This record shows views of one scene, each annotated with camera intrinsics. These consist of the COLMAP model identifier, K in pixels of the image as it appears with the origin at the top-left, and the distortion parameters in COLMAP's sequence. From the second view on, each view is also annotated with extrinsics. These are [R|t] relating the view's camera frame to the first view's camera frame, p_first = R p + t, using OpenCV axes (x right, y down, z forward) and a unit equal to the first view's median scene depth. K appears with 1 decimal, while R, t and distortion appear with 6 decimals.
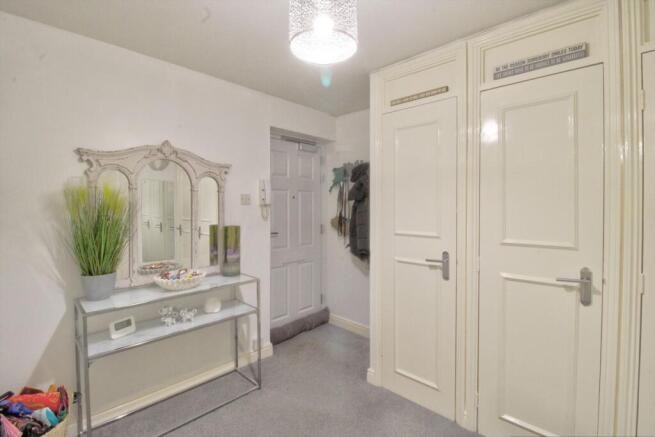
lens RADIAL K [[302.1, 0, 333.2], [0, 302.1, 207.9], [0, 0, 1]] dist [0.001798, -0.014333]
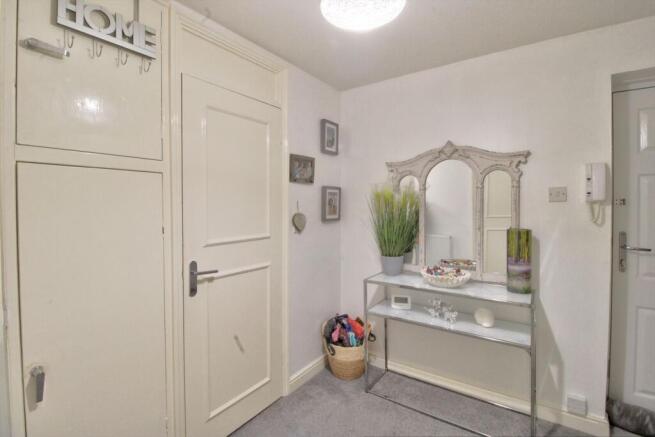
lens RADIAL K [[302.1, 0, 333.2], [0, 302.1, 207.9], [0, 0, 1]] dist [0.001798, -0.014333]
pose [[0.158344, 0.011355, -0.987319, 0.400032], [-0.000926, 0.999935, 0.011351, -0.004952], [0.987384, -0.000883, 0.158344, 0.434713]]
